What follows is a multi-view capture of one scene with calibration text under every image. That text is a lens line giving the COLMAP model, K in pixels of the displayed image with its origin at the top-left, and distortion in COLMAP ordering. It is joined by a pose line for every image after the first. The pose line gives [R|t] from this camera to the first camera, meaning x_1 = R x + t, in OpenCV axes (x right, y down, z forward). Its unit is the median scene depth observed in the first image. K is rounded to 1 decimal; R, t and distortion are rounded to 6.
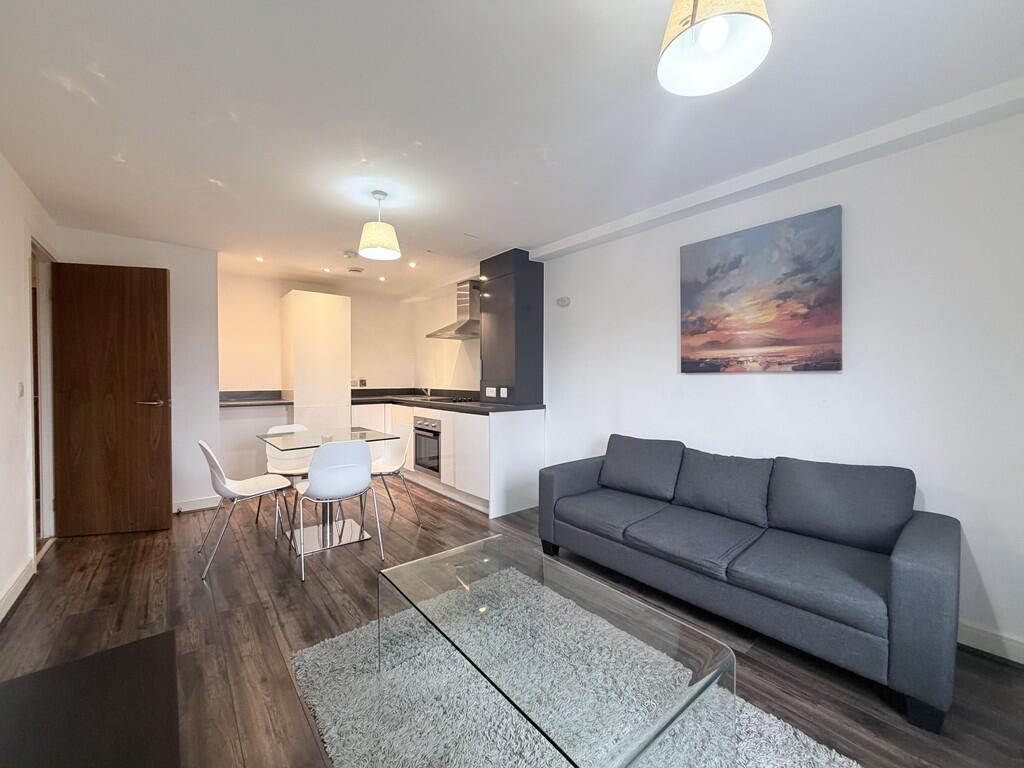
lens RADIAL K [[405.0, 0, 507.0], [0, 405.0, 382.9], [0, 0, 1]] dist [0.001350, 0.000058]
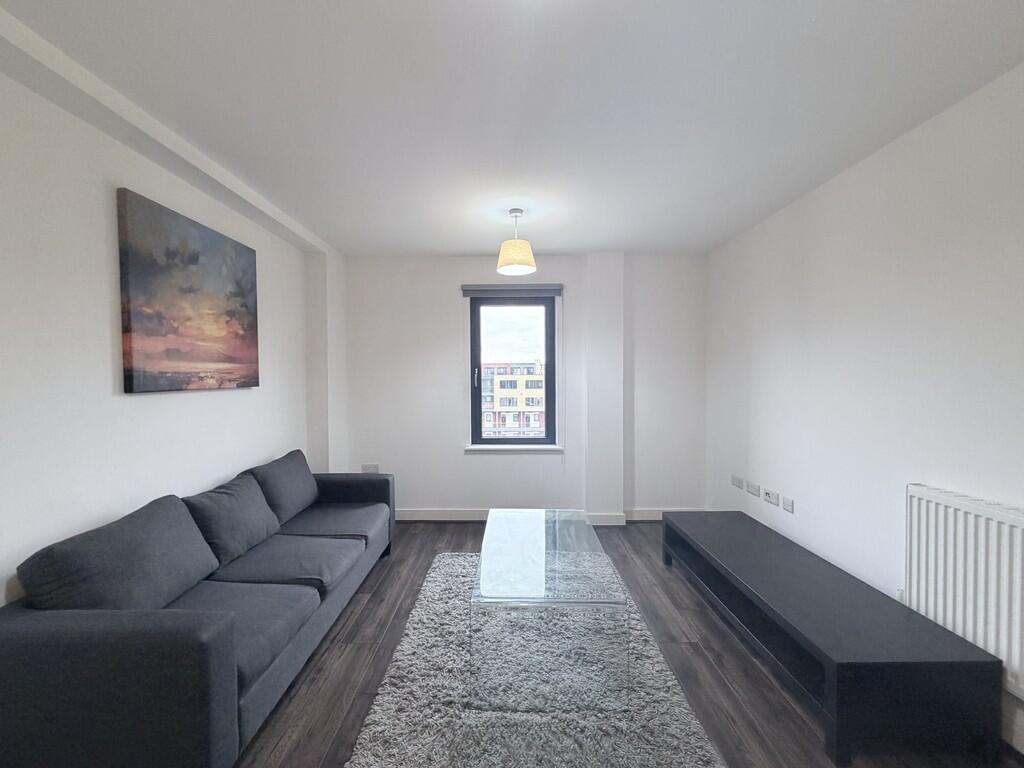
lens RADIAL K [[405.0, 0, 507.0], [0, 405.0, 382.9], [0, 0, 1]] dist [0.001350, 0.000058]
pose [[-0.766678, -0.001033, 0.642031, -0.459867], [0.021324, 0.999406, 0.027073, -0.050944], [-0.641677, 0.034447, -0.766201, 1.247997]]
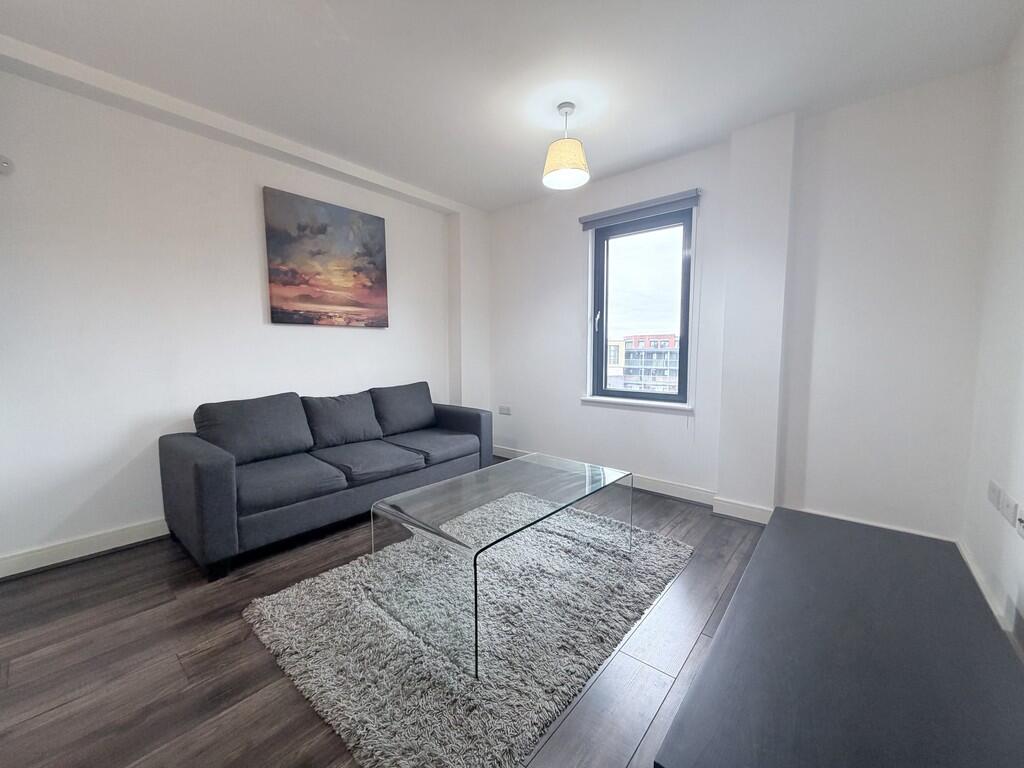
lens RADIAL K [[405.0, 0, 507.0], [0, 405.0, 382.9], [0, 0, 1]] dist [0.001350, 0.000058]
pose [[-0.171295, -0.072628, 0.982539, -0.688303], [0.021477, 0.996767, 0.077423, 0.060412], [-0.984986, 0.034364, -0.169181, 0.704278]]
